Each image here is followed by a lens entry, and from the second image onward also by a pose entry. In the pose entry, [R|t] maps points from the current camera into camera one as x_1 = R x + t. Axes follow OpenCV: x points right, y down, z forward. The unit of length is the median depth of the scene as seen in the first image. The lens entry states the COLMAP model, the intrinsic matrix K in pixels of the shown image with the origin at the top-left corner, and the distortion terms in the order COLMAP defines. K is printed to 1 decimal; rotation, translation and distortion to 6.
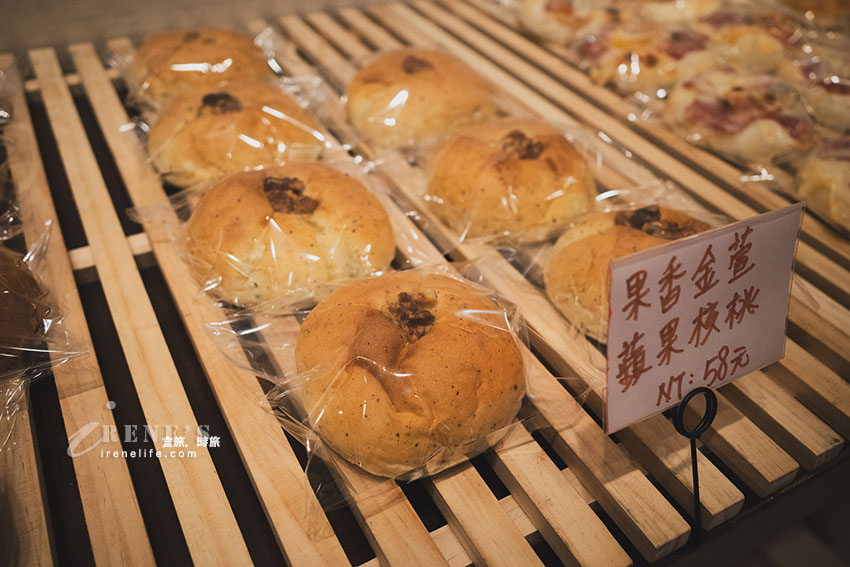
lens RADIAL K [[690.7, 0, 425.0], [0, 690.7, 283.5], [0, 0, 1]] dist [-0.019627, 0.010339]
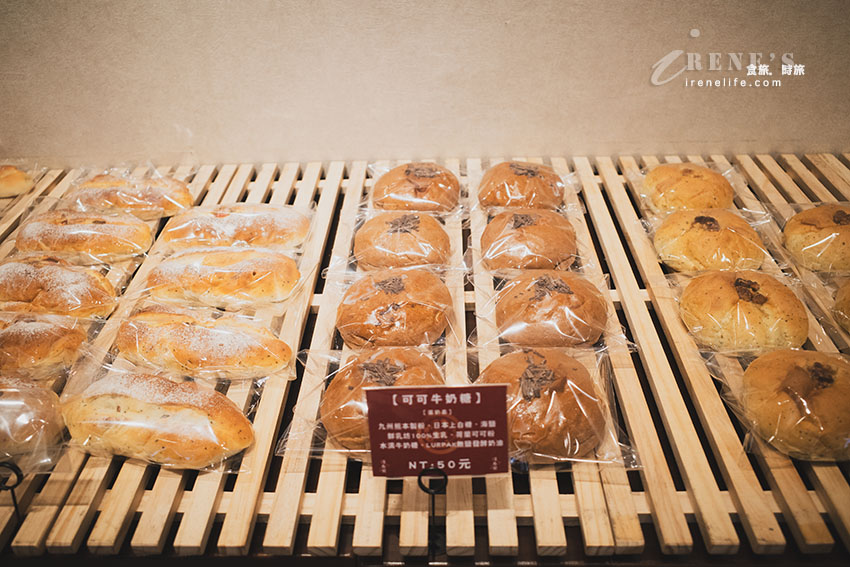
lens RADIAL K [[690.7, 0, 425.0], [0, 690.7, 283.5], [0, 0, 1]] dist [-0.019627, 0.010339]
pose [[0.865561, 0.233122, -0.443237, -0.144123], [-0.265118, 0.964157, -0.010626, 0.088525], [0.424873, 0.126707, 0.896342, -0.901205]]
